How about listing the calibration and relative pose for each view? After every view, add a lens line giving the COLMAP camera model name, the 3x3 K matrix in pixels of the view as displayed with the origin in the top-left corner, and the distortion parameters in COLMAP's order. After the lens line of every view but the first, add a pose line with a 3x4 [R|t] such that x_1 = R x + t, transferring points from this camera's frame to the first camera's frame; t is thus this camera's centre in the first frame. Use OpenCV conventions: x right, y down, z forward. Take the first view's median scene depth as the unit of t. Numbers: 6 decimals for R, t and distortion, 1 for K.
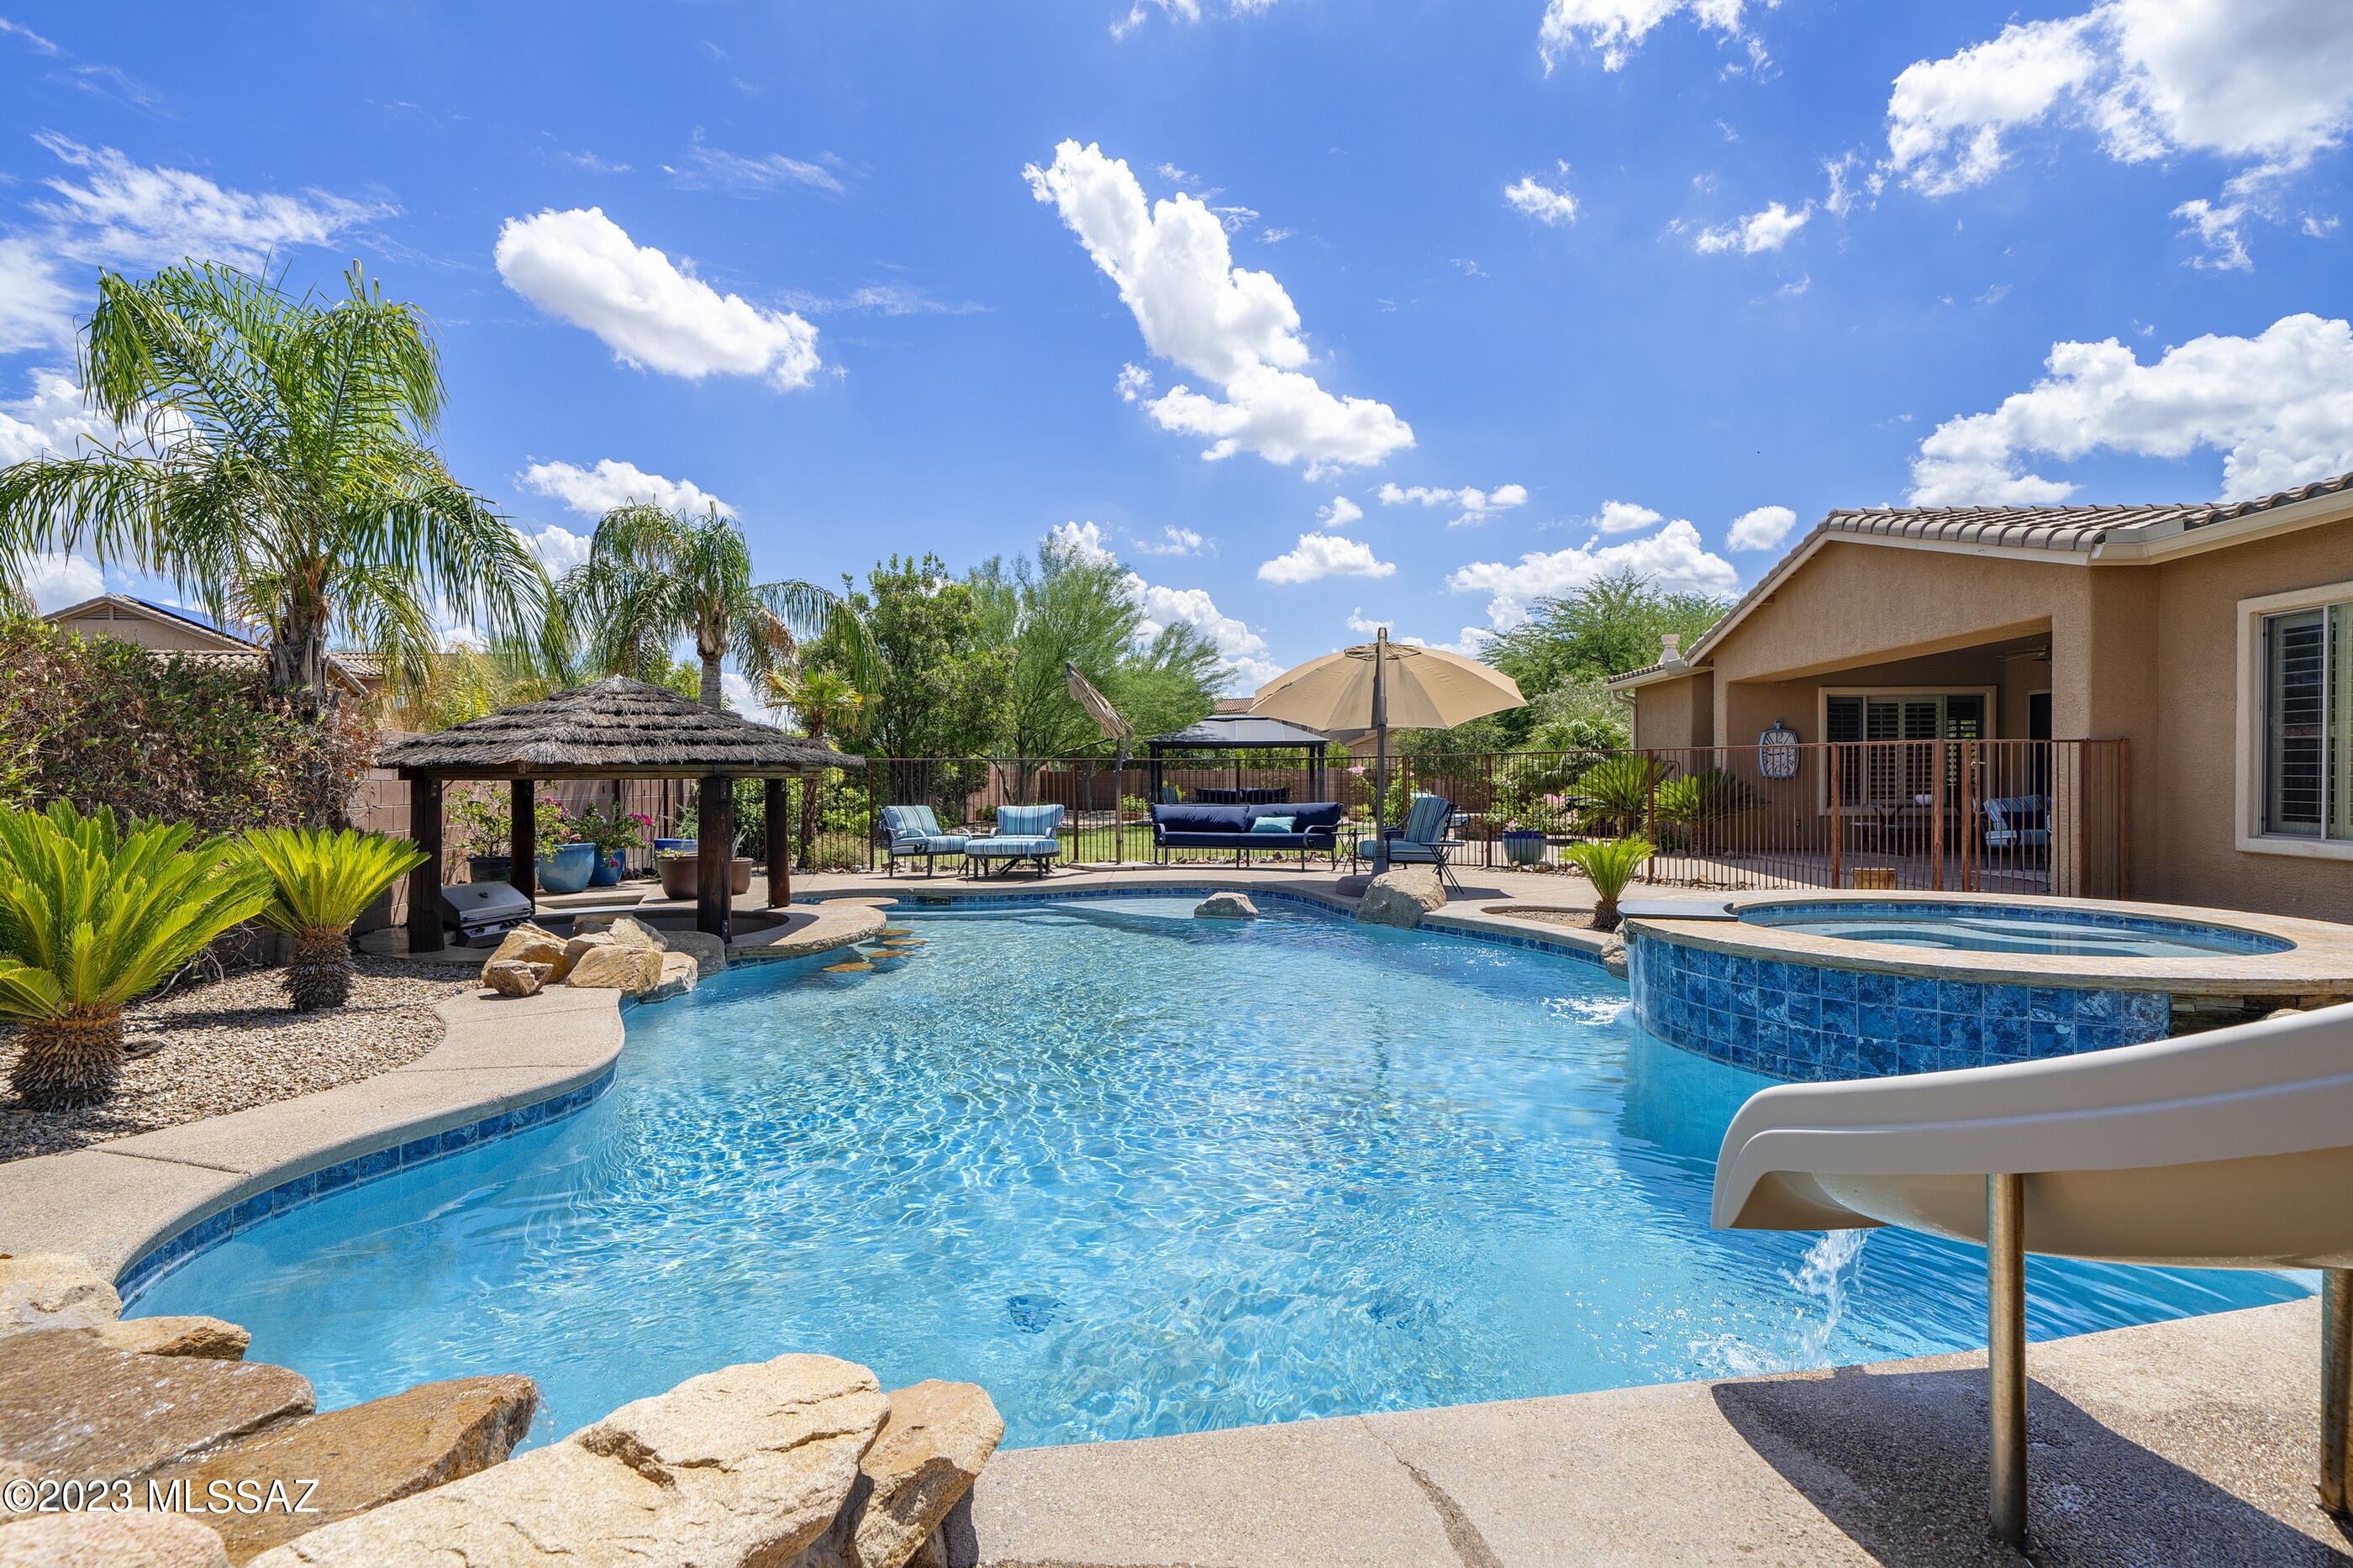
lens RADIAL K [[1178.5, 0, 1176.5], [0, 1178.5, 784.0], [0, 0, 1]] dist [-0.042286, 0.001492]
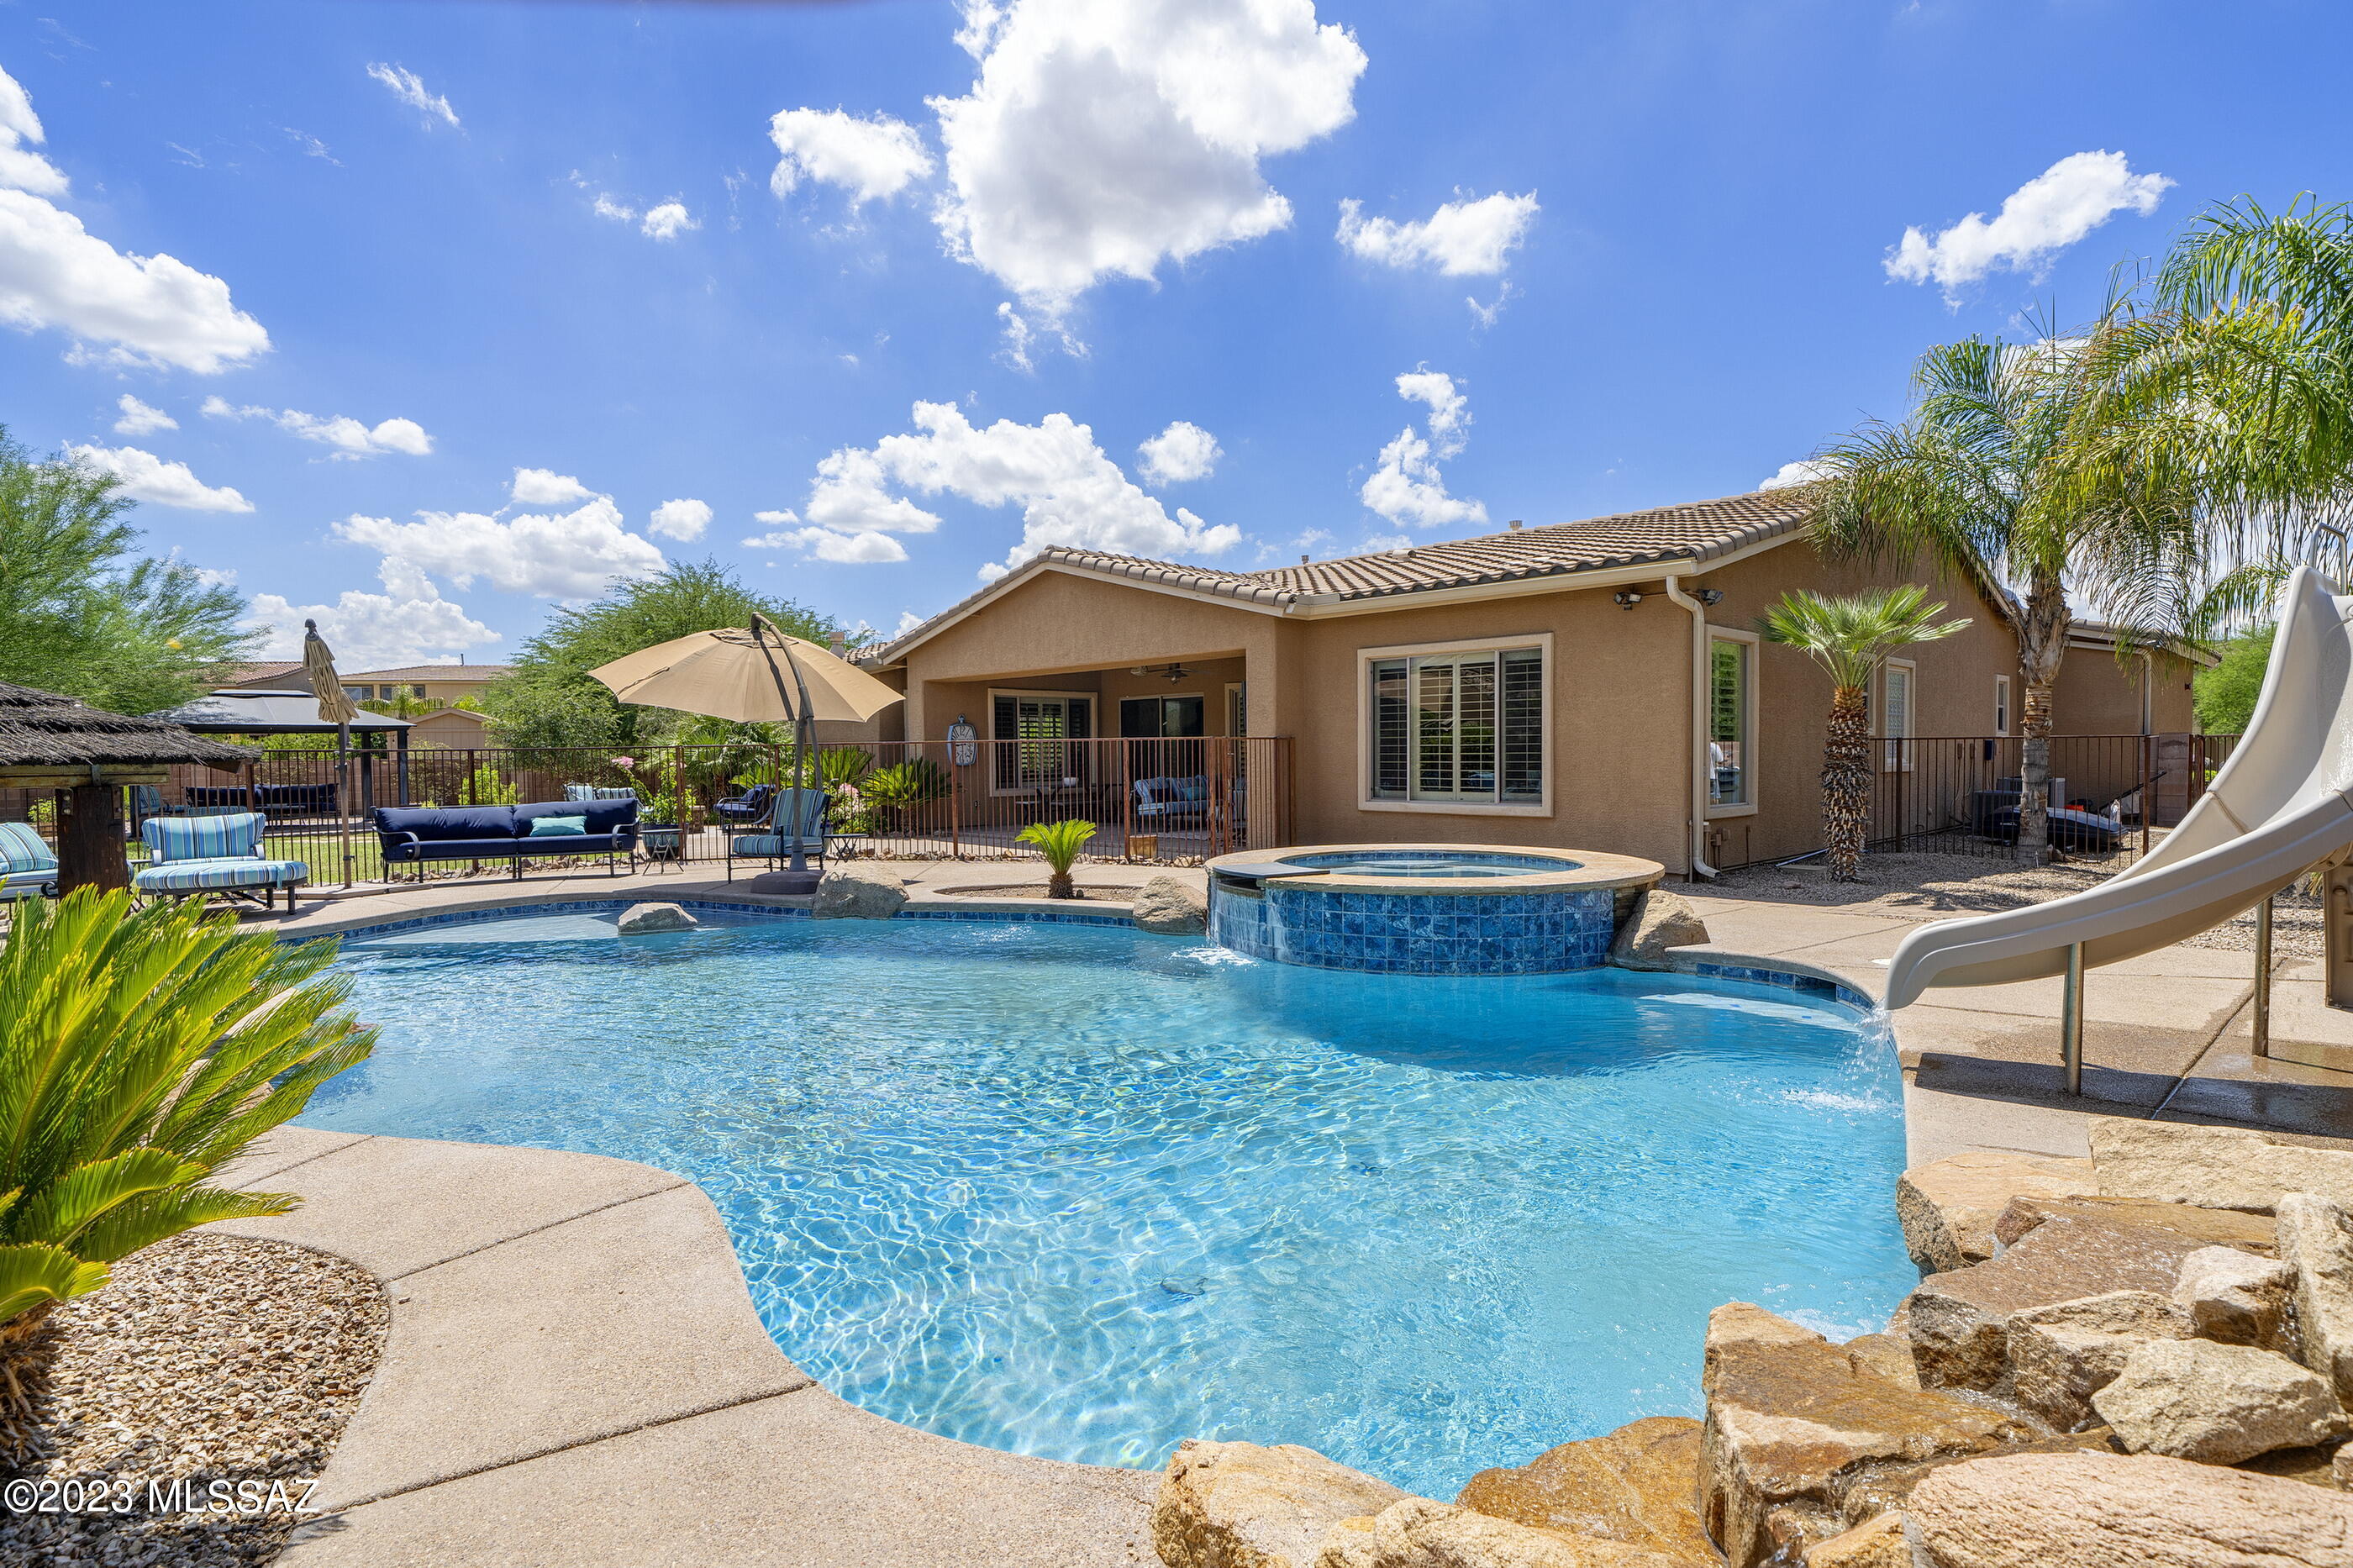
lens RADIAL K [[1175.6, 0, 1176.5], [0, 1175.6, 784.0], [0, 0, 1]] dist [-0.003928, -0.000686]
pose [[0.634513, -0.021303, 0.772619, -0.256021], [0.012212, 0.999772, 0.017537, -0.004949], [-0.772816, -0.001693, 0.634628, 0.098790]]
